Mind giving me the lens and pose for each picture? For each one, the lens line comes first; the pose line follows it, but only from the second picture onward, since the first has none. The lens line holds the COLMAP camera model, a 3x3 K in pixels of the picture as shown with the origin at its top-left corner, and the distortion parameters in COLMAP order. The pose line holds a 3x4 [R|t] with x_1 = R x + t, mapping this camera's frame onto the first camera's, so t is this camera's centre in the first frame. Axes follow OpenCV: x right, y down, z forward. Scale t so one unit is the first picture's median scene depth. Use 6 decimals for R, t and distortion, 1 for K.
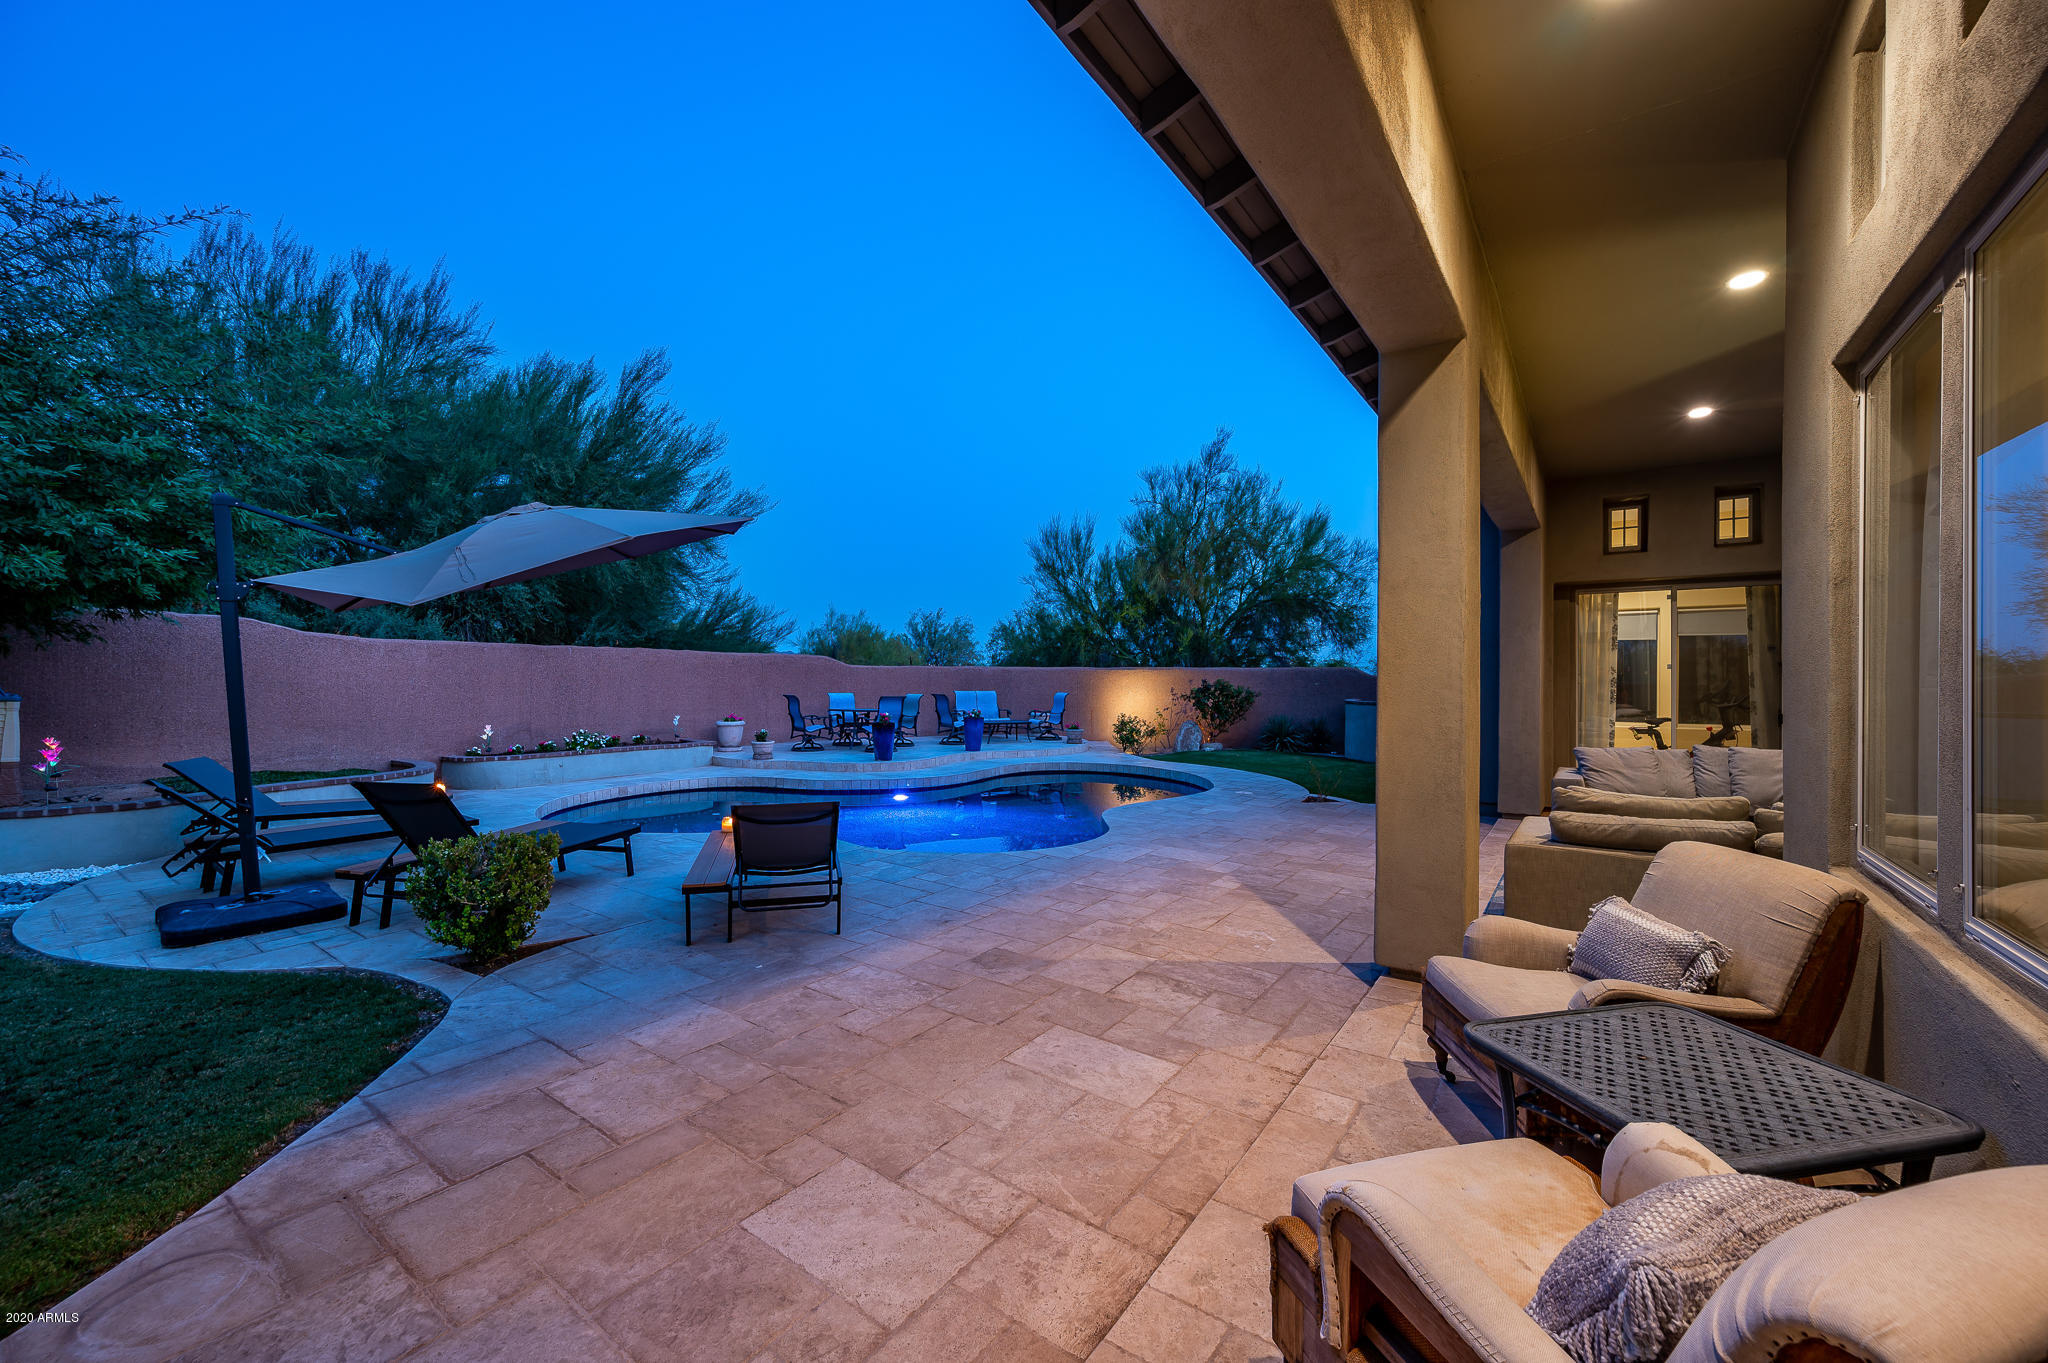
lens RADIAL K [[802.4, 0, 1024.0], [0, 802.4, 681.5], [0, 0, 1]] dist [-0.000456, 0.000010]
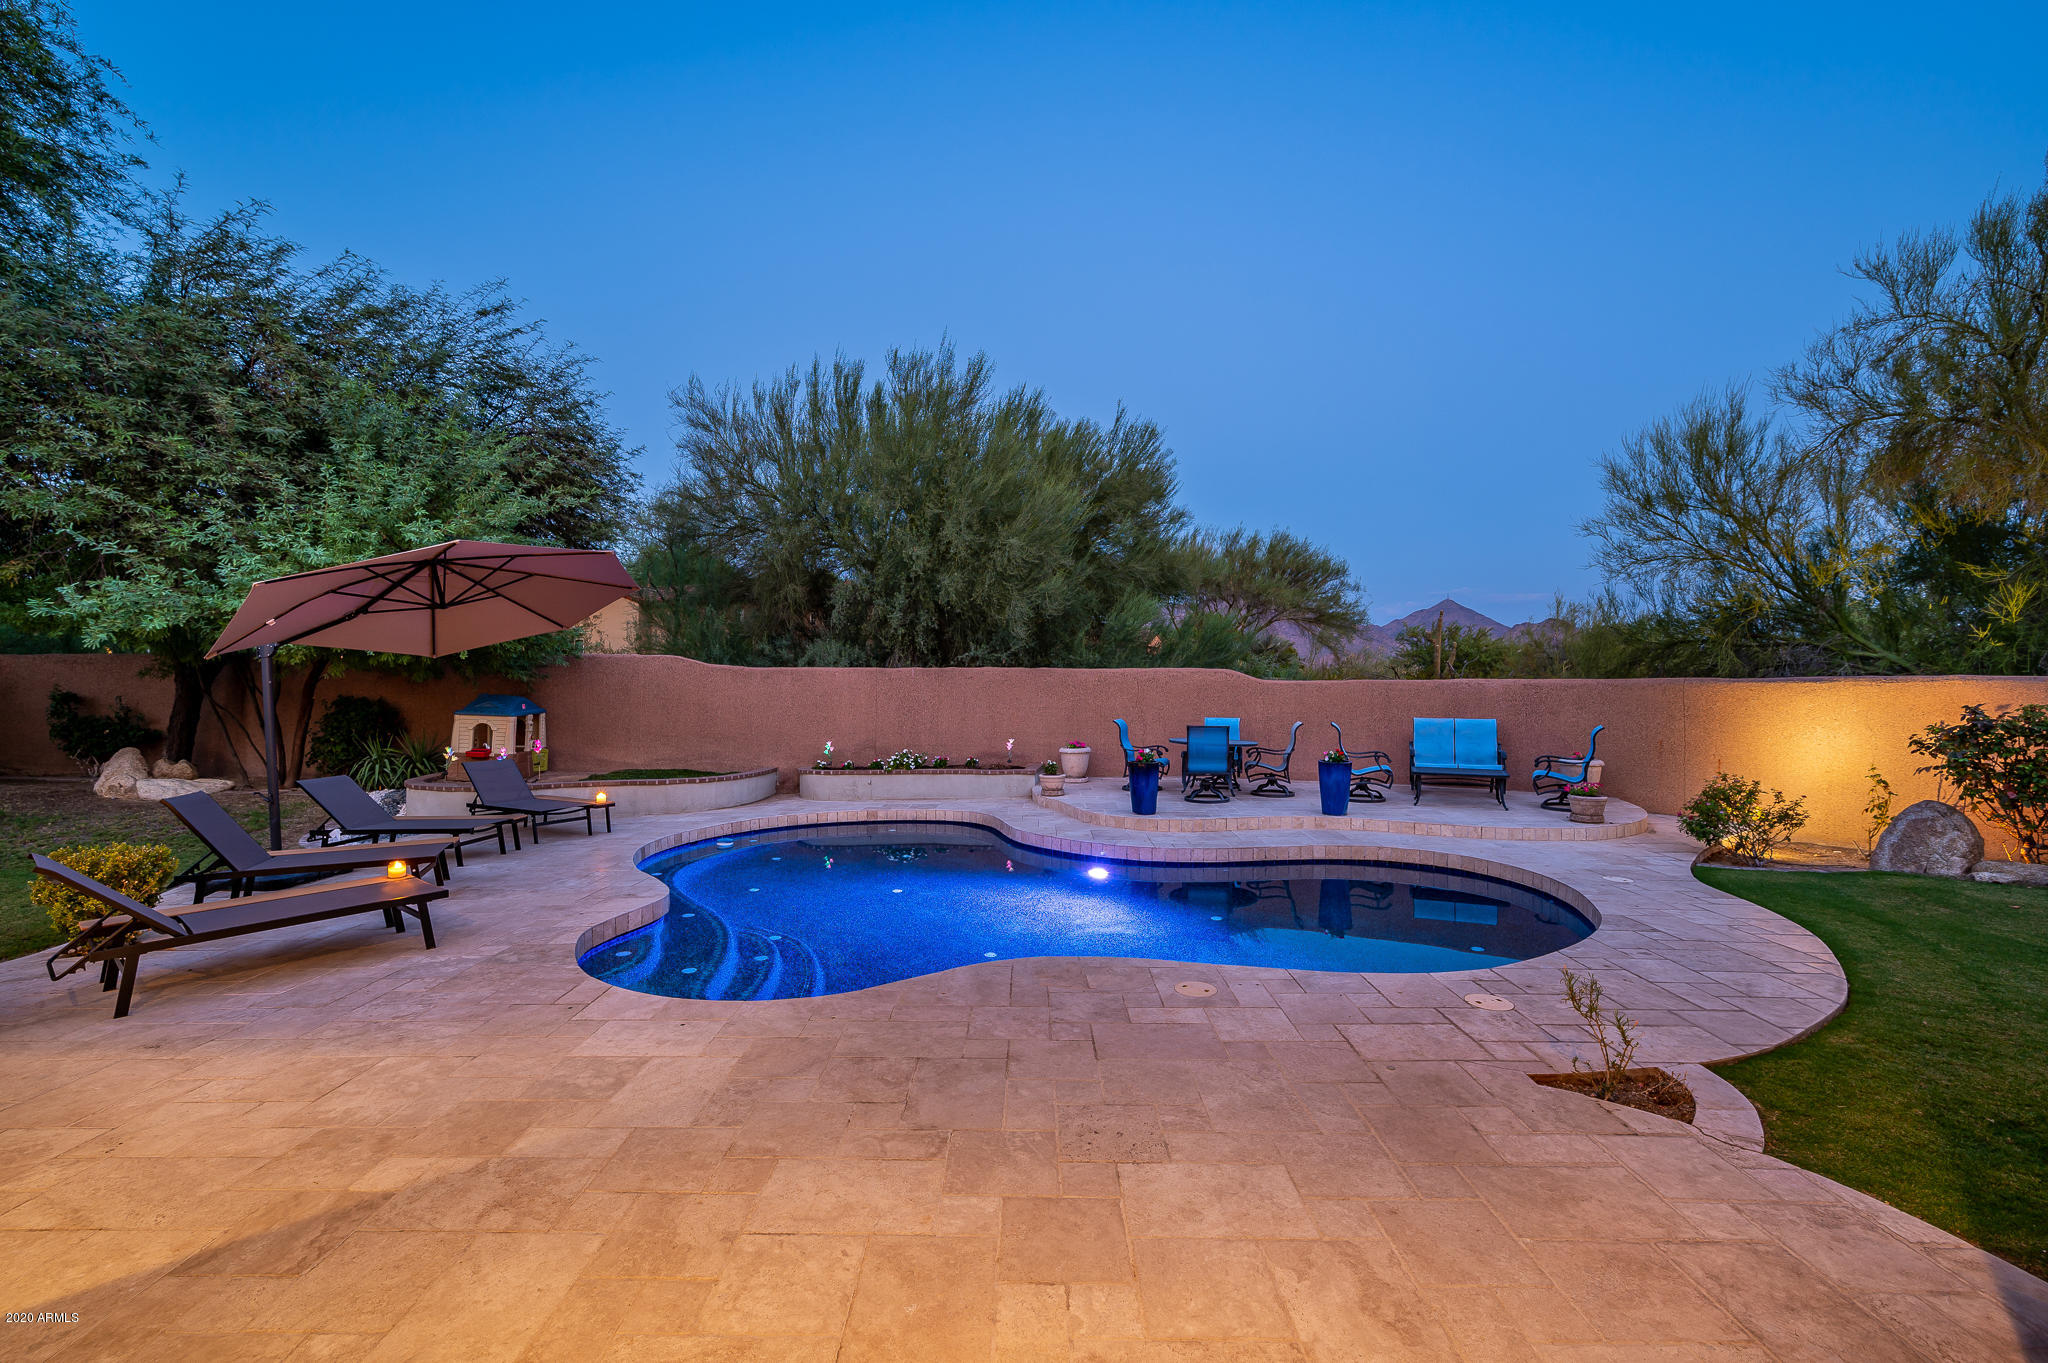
lens RADIAL K [[855.9, 0, 1024.0], [0, 855.9, 681.5], [0, 0, 1]] dist [0.001317, -0.000448]
pose [[0.579227, -0.008715, -0.815119, 0.295275], [0.000836, 0.999949, -0.010097, -0.010927], [0.815166, 0.005167, 0.579205, 0.337987]]
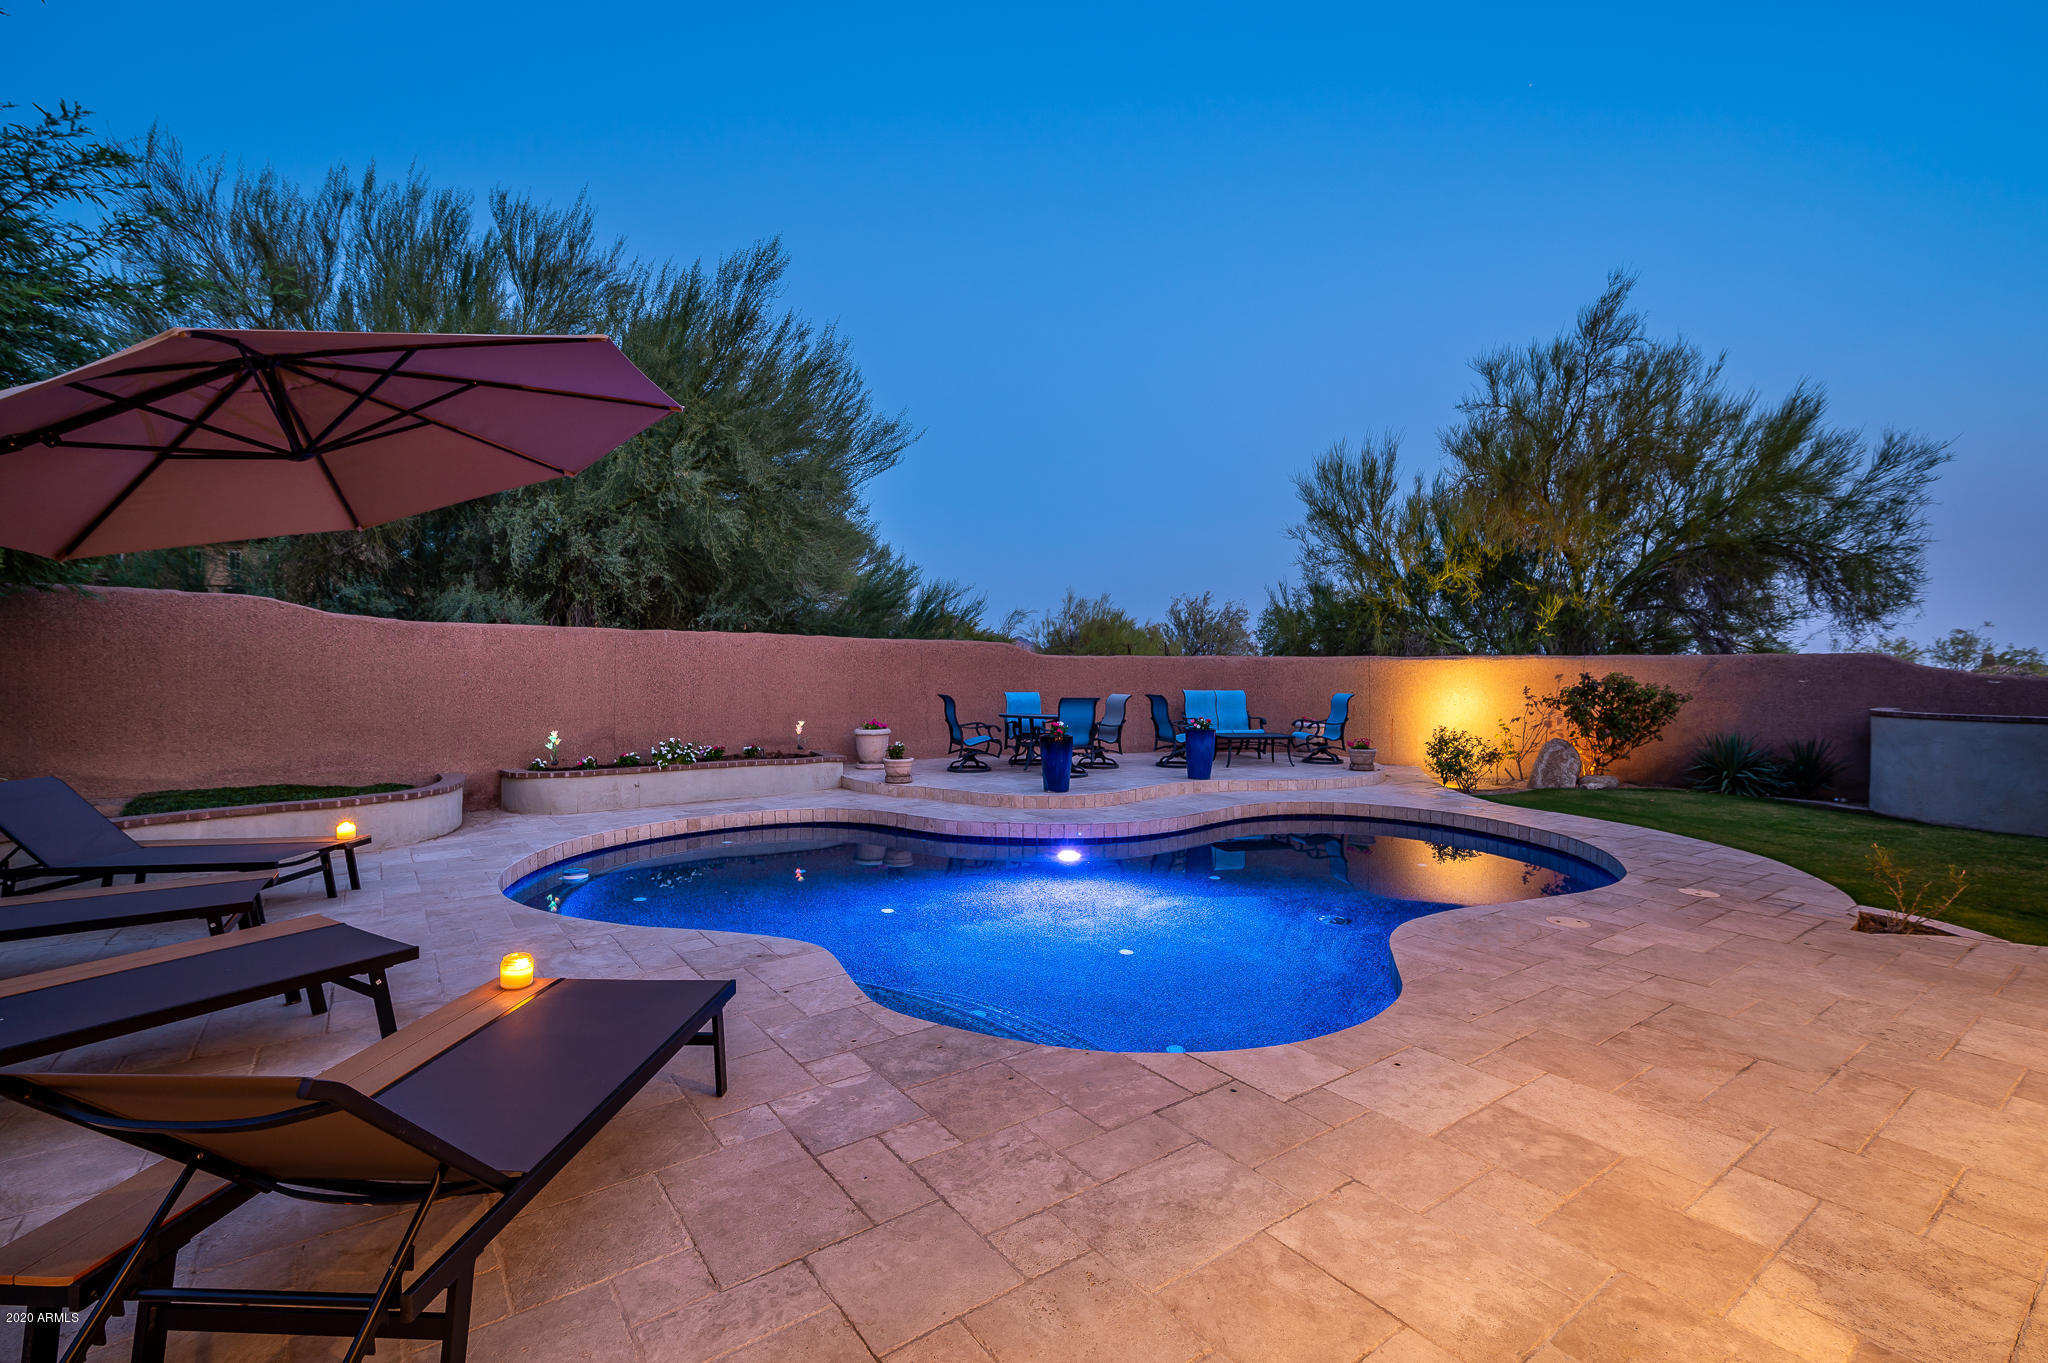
lens RADIAL K [[898.9, 0, 1024.0], [0, 898.9, 681.5], [0, 0, 1]] dist [0.003061, 0.000149]
pose [[0.950415, 0.001701, -0.310980, 0.026891], [-0.000937, 0.999996, 0.002607, 0.001985], [0.310983, -0.002187, 0.950413, 0.195522]]
